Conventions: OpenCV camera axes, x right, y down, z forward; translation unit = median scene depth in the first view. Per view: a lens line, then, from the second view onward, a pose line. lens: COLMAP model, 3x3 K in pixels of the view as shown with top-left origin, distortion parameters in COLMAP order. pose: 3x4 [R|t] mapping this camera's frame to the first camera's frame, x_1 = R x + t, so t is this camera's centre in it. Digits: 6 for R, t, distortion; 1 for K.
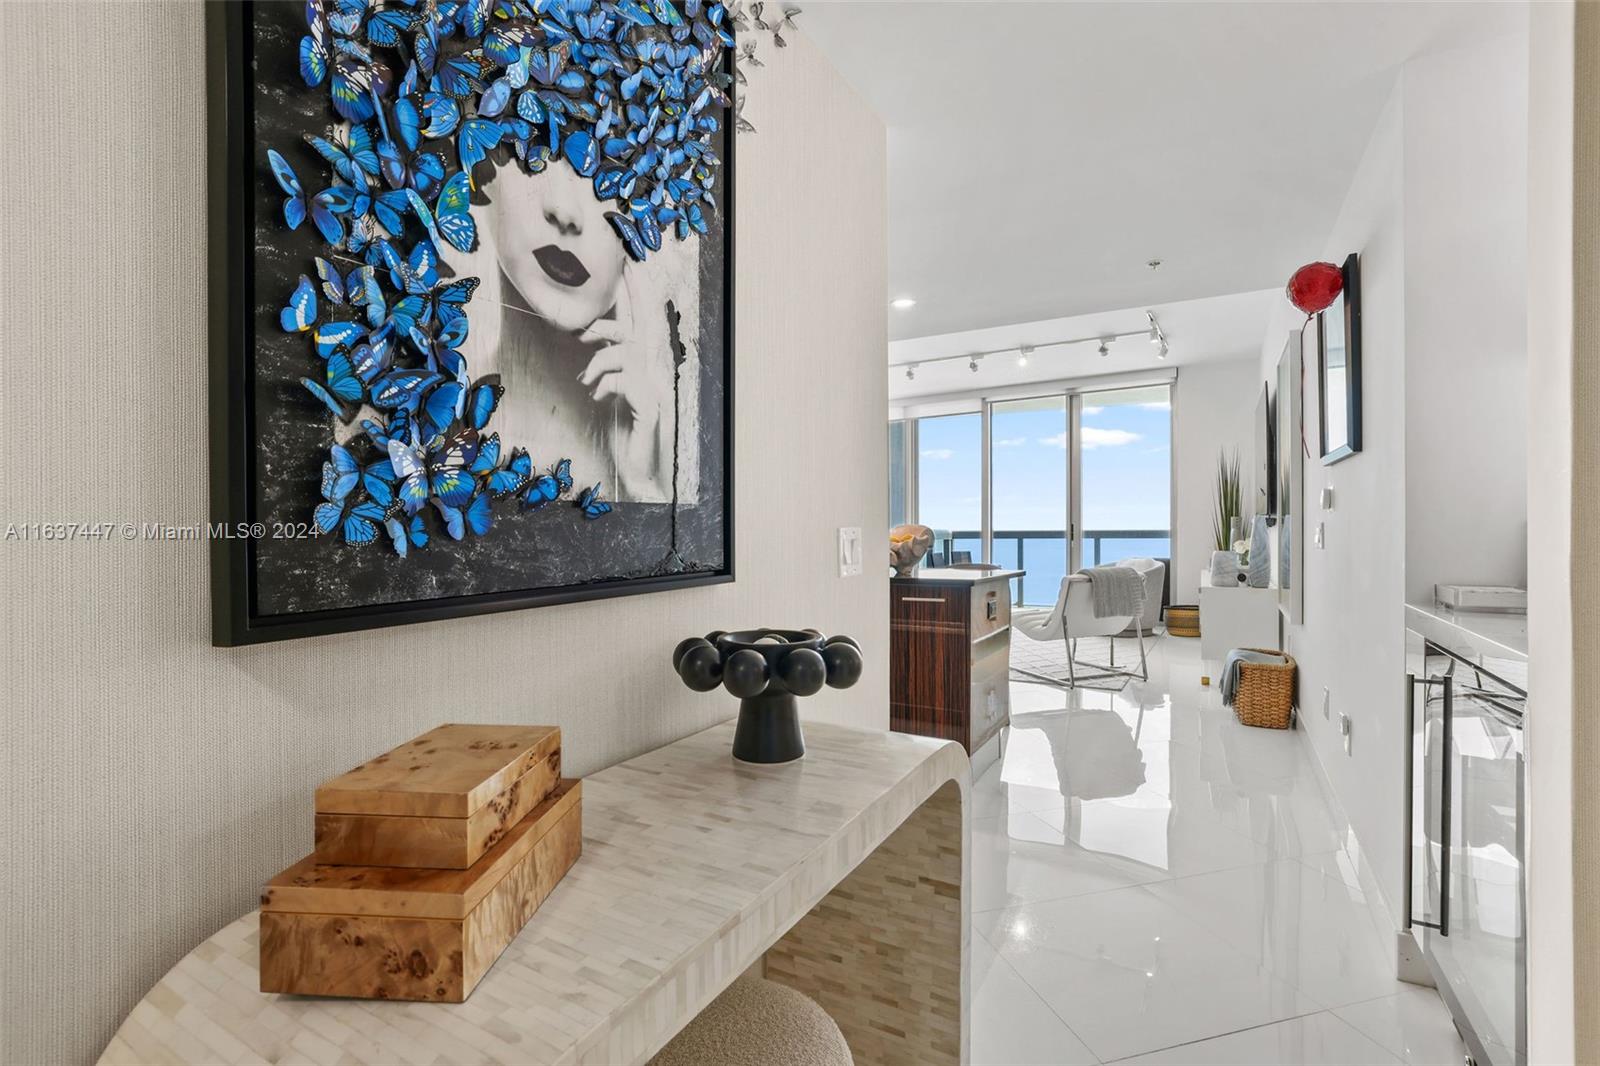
lens RADIAL K [[704.4, 0, 801.9], [0, 704.4, 501.4], [0, 0, 1]] dist [-0.020429, 0.000053]
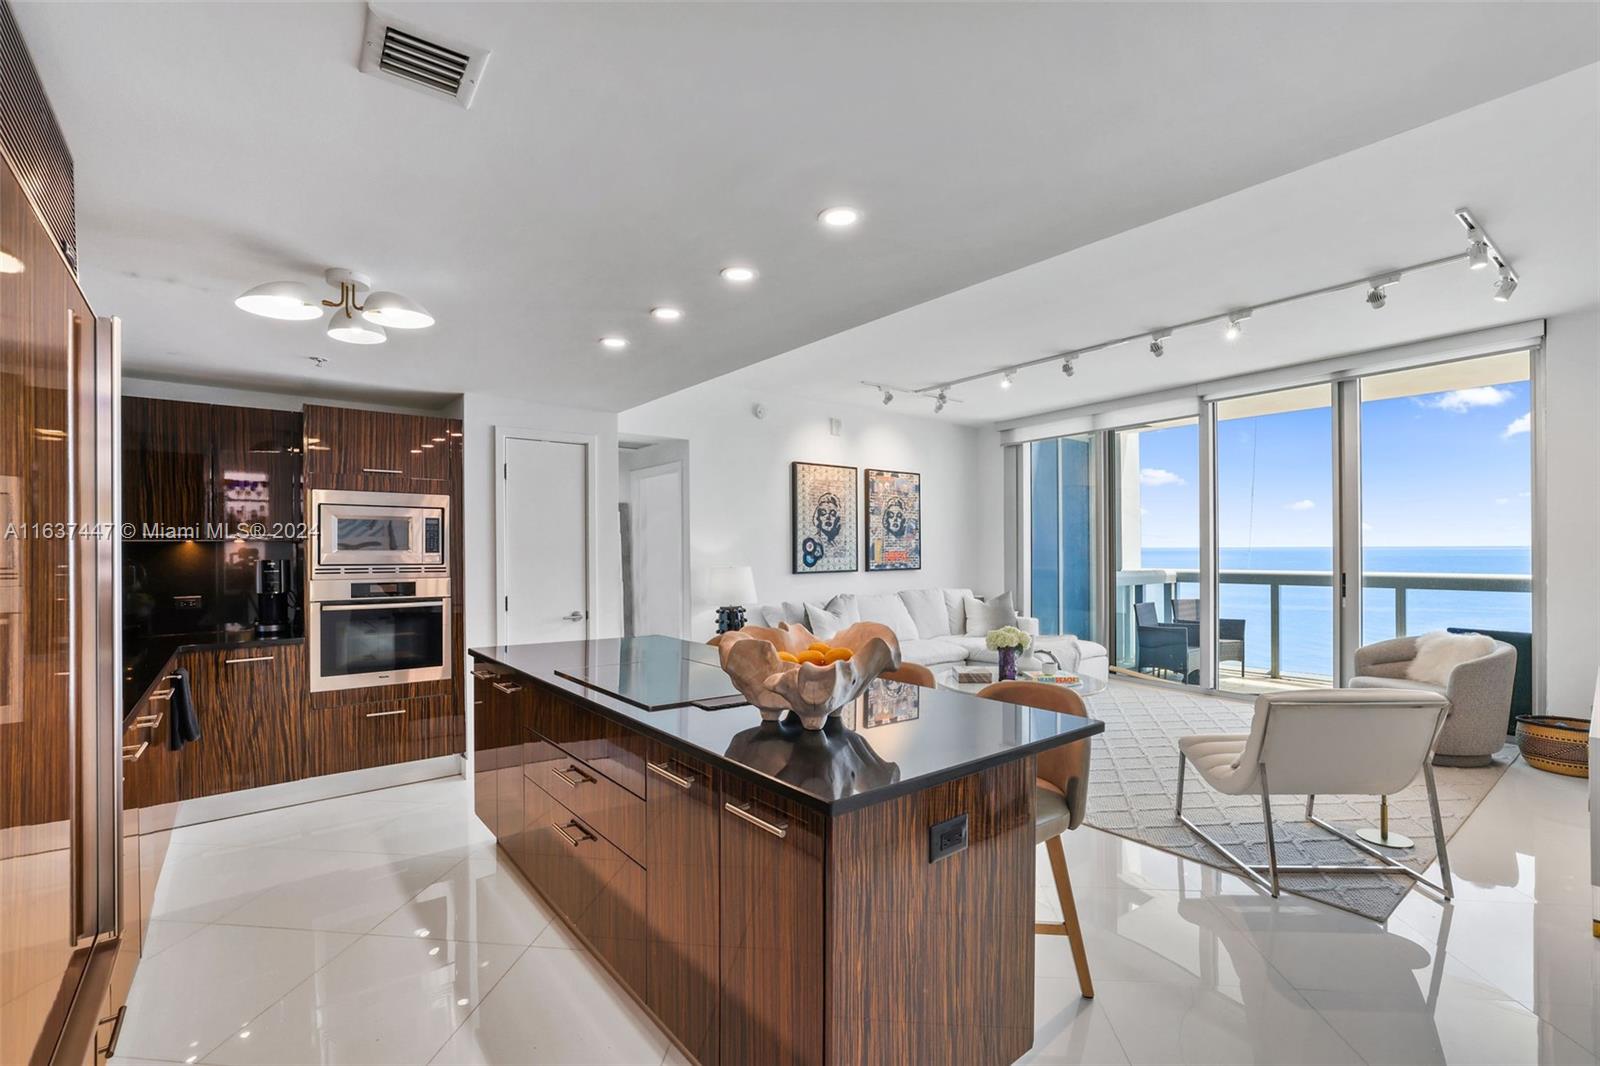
lens RADIAL K [[674.1, 0, 796.2], [0, 674.1, 527.8], [0, 0, 1]] dist [-0.070617, 0.021628]
pose [[0.925455, -0.010845, -0.378702, 0.147489], [0.014236, 0.999880, 0.006155, -0.025154], [0.378590, -0.011088, 0.925498, 0.251807]]
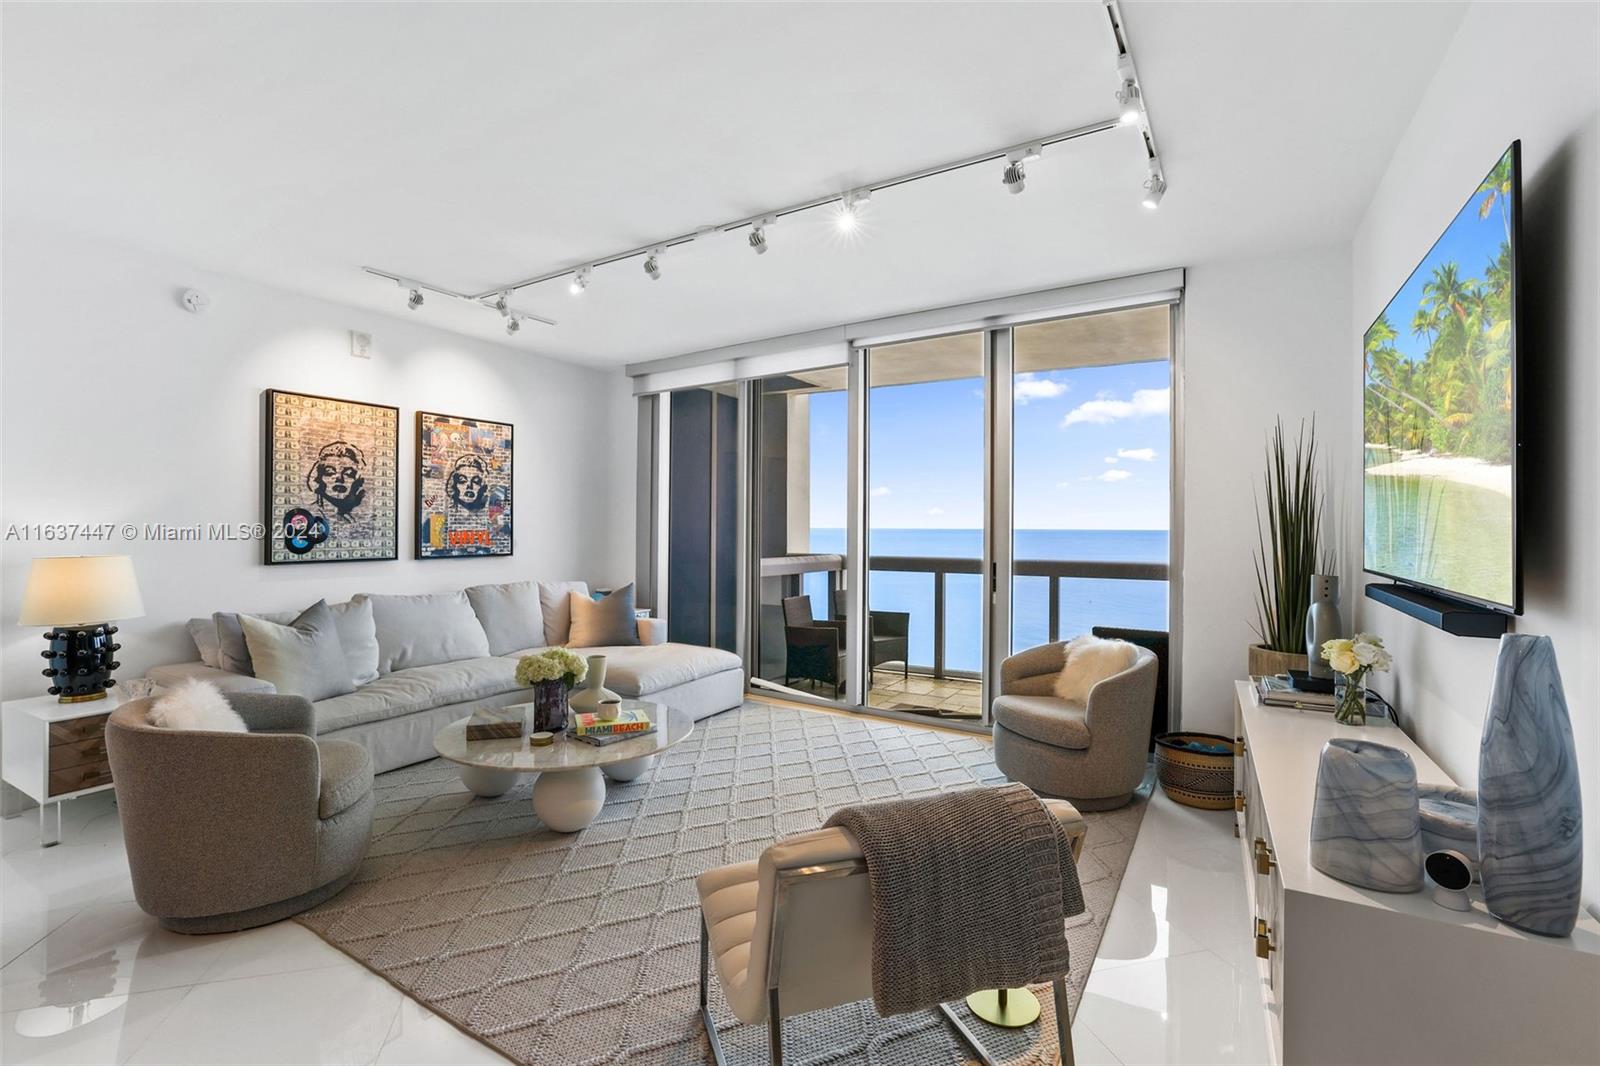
lens RADIAL K [[704.4, 0, 801.9], [0, 704.4, 501.4], [0, 0, 1]] dist [-0.020429, 0.000053]
pose [[0.999982, 0.005279, 0.002799, 0.250630], [-0.005284, 0.999985, 0.001617, -0.016160], [-0.002791, -0.001632, 0.999995, 0.478978]]
